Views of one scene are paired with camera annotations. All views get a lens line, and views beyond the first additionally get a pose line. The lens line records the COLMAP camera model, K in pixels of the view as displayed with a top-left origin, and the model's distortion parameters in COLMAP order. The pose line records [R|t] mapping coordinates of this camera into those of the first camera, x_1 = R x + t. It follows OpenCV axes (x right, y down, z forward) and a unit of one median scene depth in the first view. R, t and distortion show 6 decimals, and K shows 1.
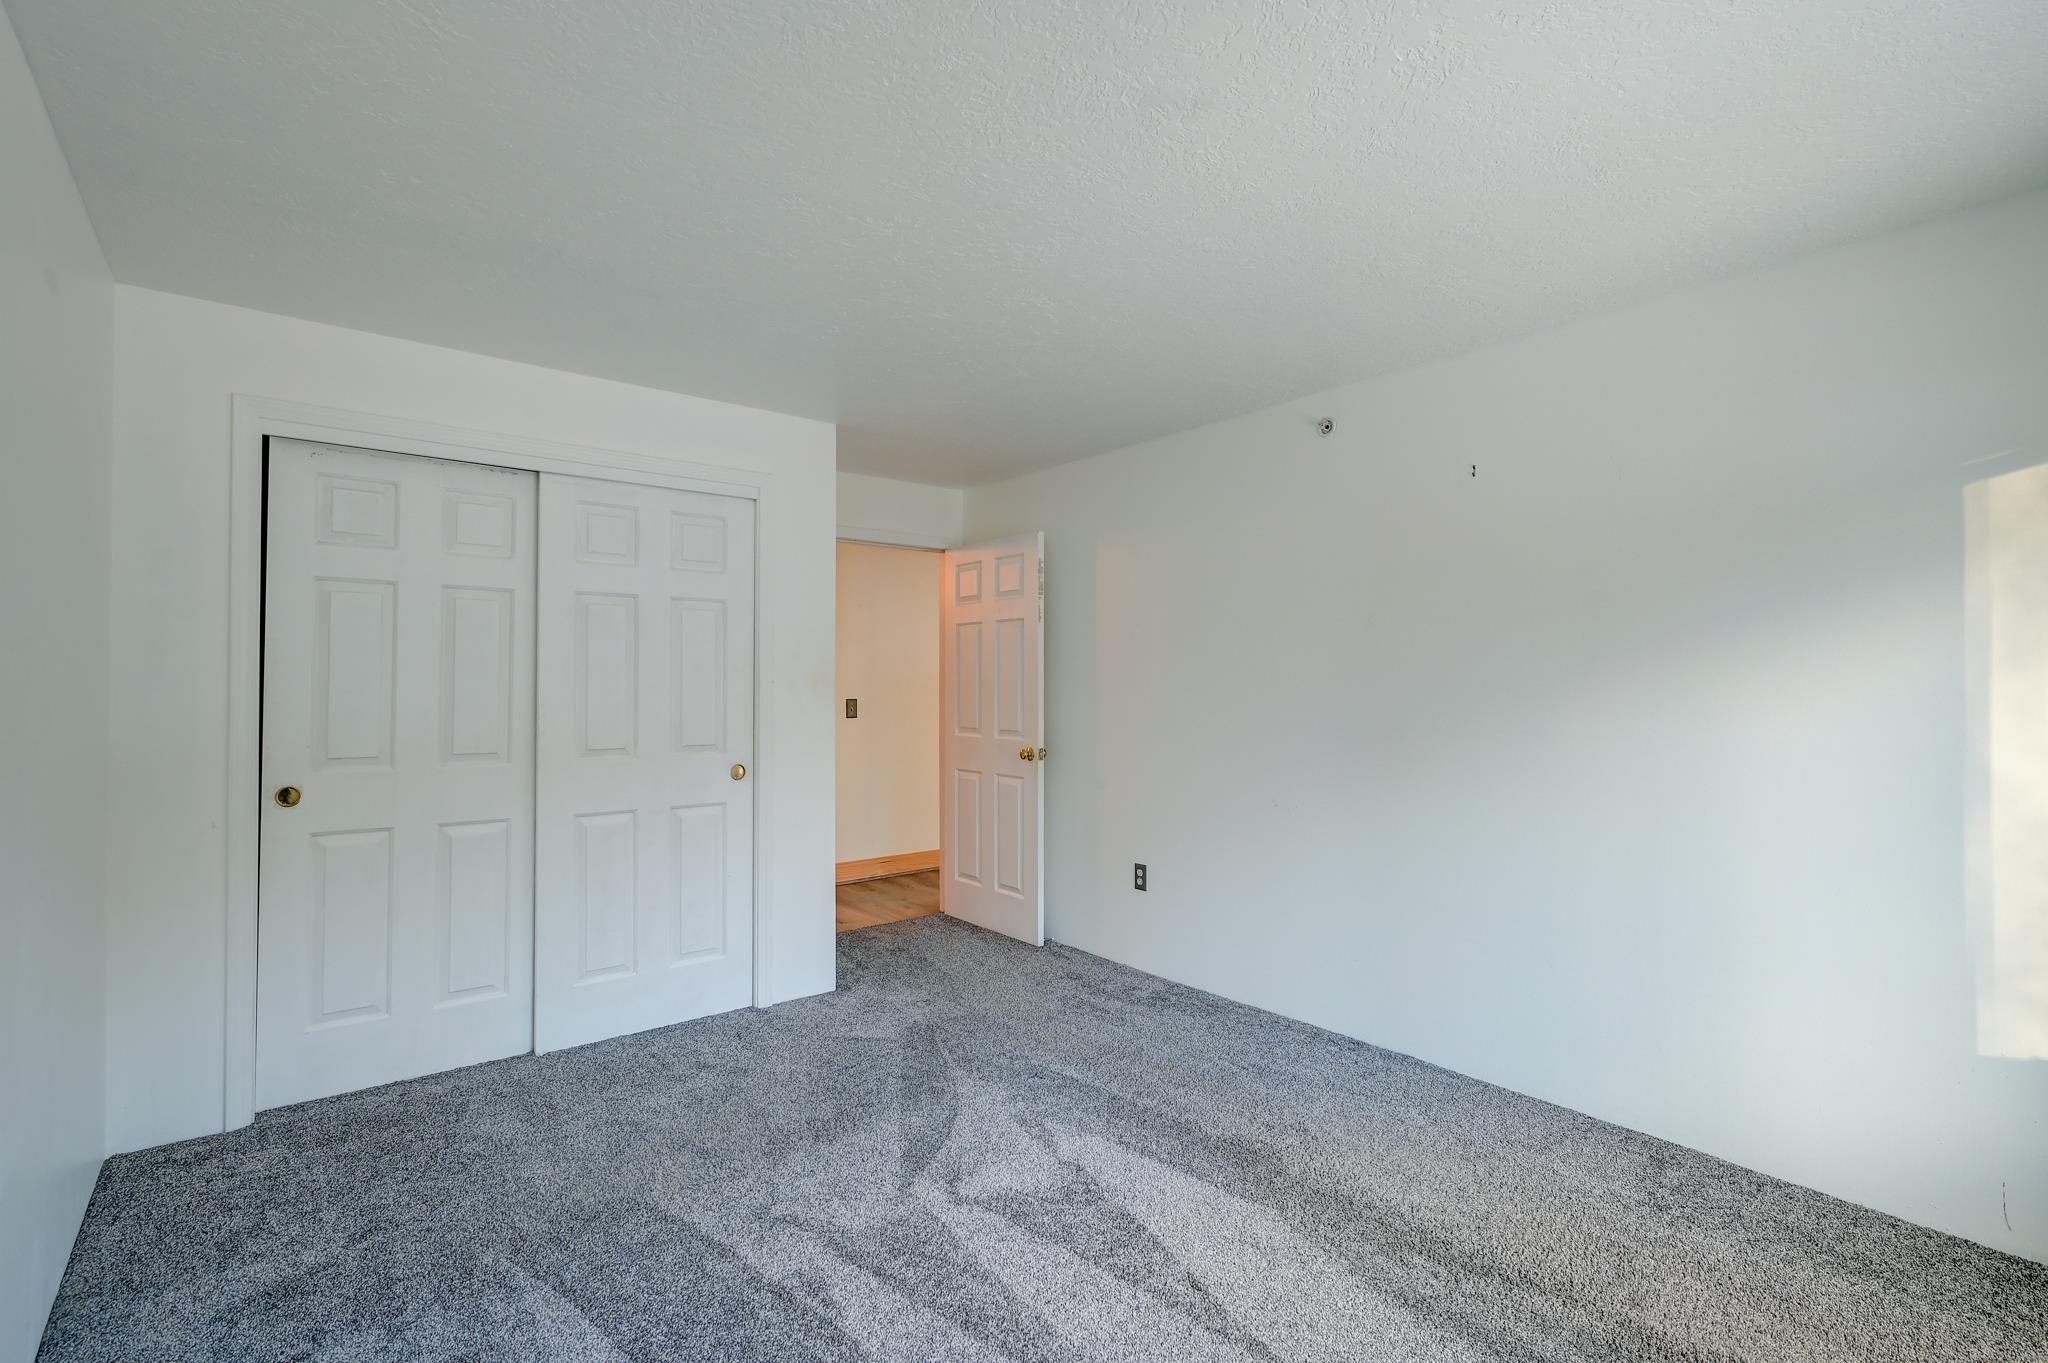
lens RADIAL K [[921.8, 0, 1043.3], [0, 921.8, 678.7], [0, 0, 1]] dist [-0.002103, -0.000356]
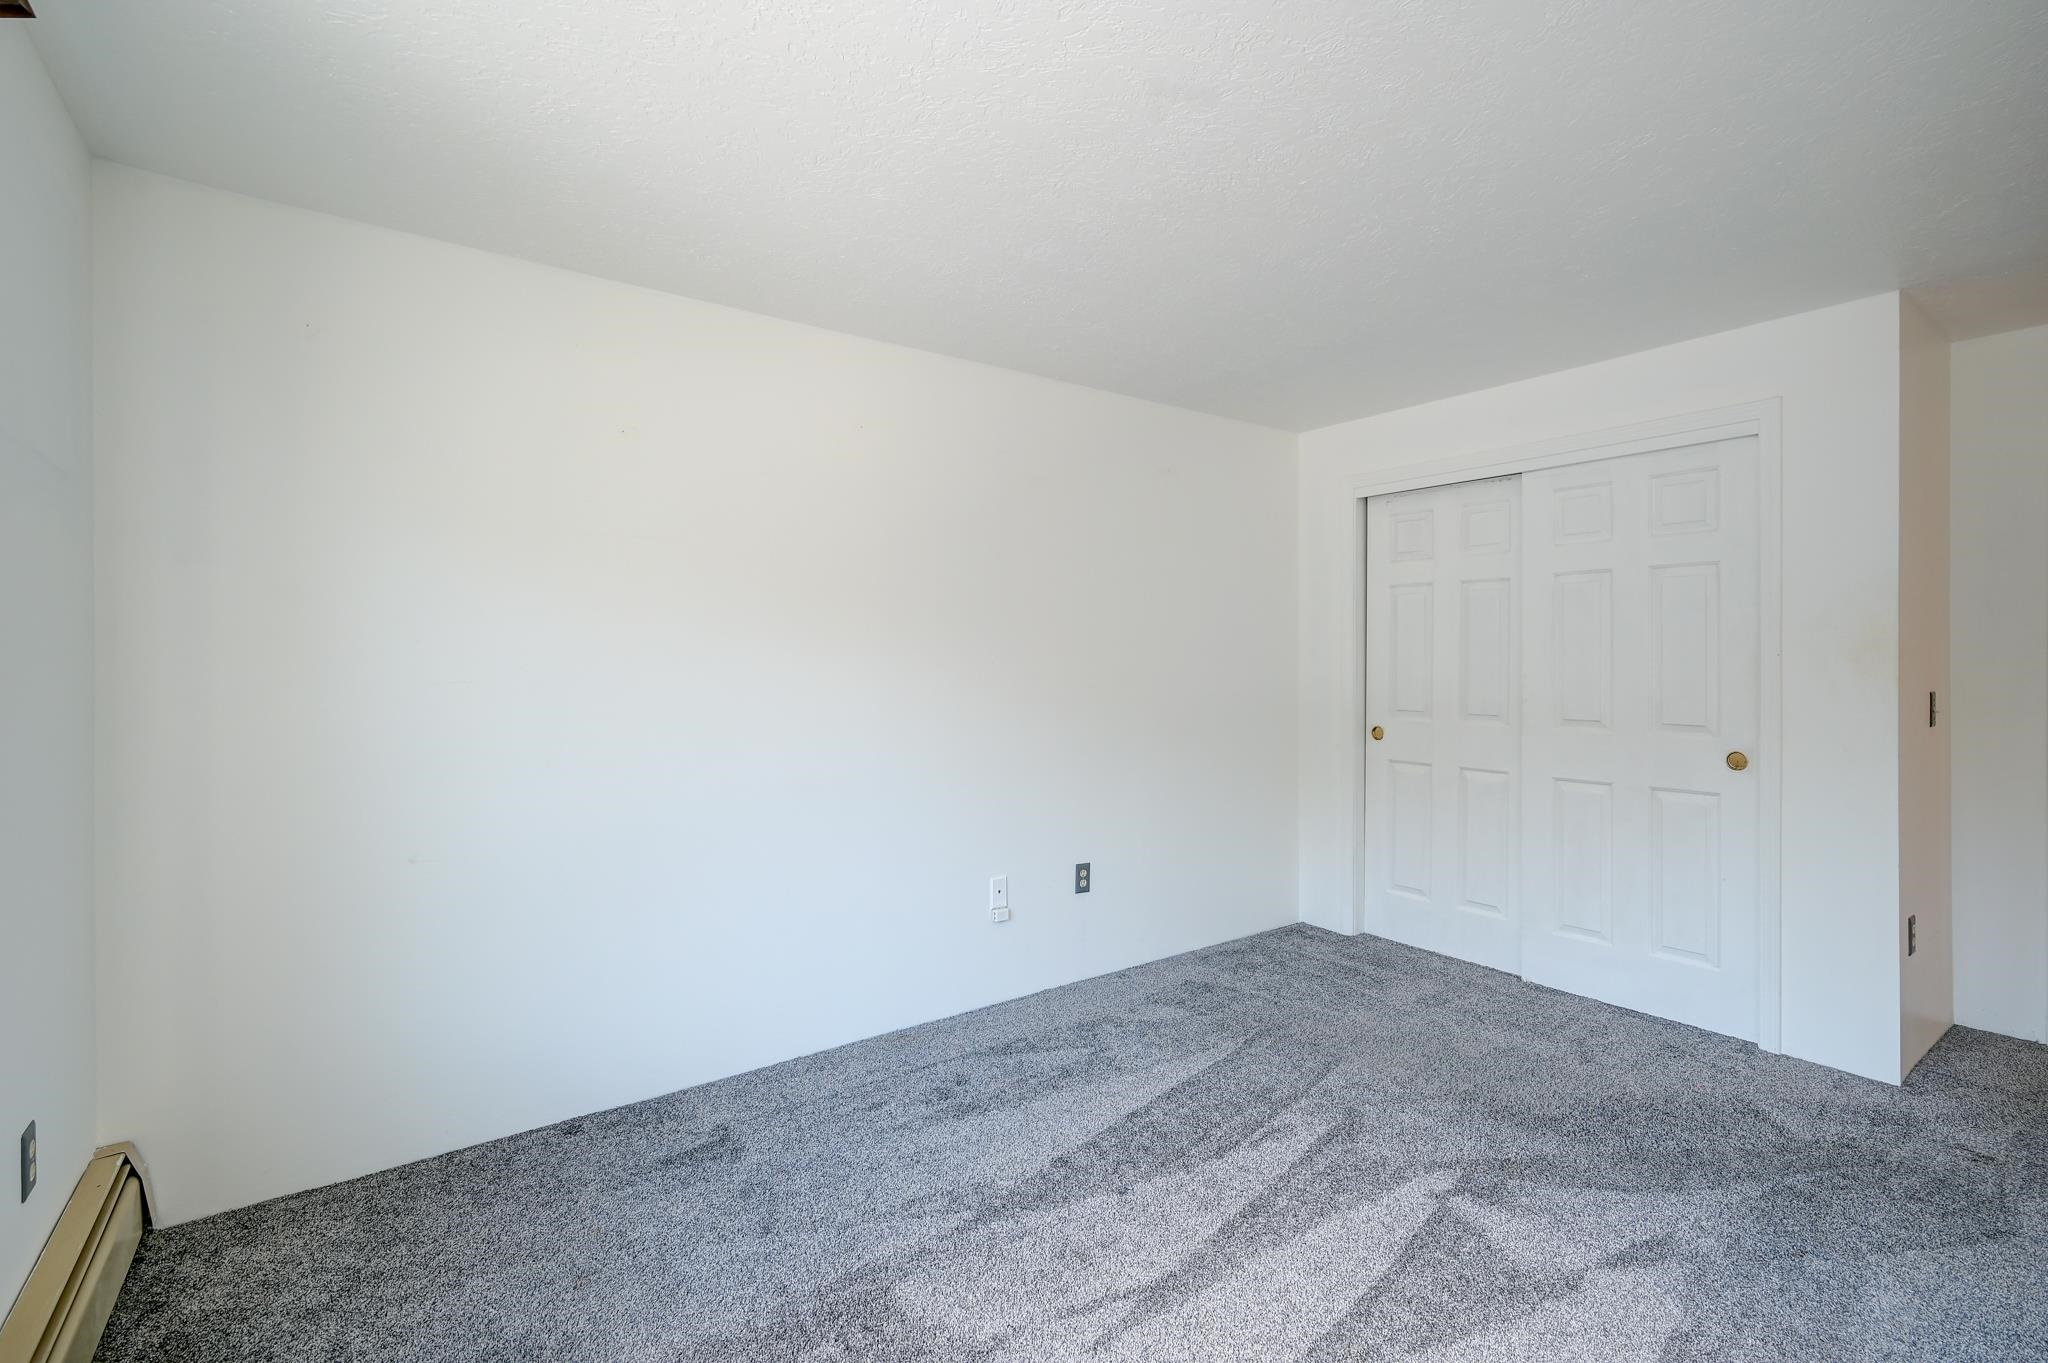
lens RADIAL K [[908.9, 0, 1028.3], [0, 908.9, 674.5], [0, 0, 1]] dist [-0.000603, -0.000134]
pose [[-0.049603, 0.017449, -0.998617, 0.655550], [0.010233, 0.999804, 0.016961, 0.000438], [0.998717, -0.009377, -0.049772, 0.472322]]
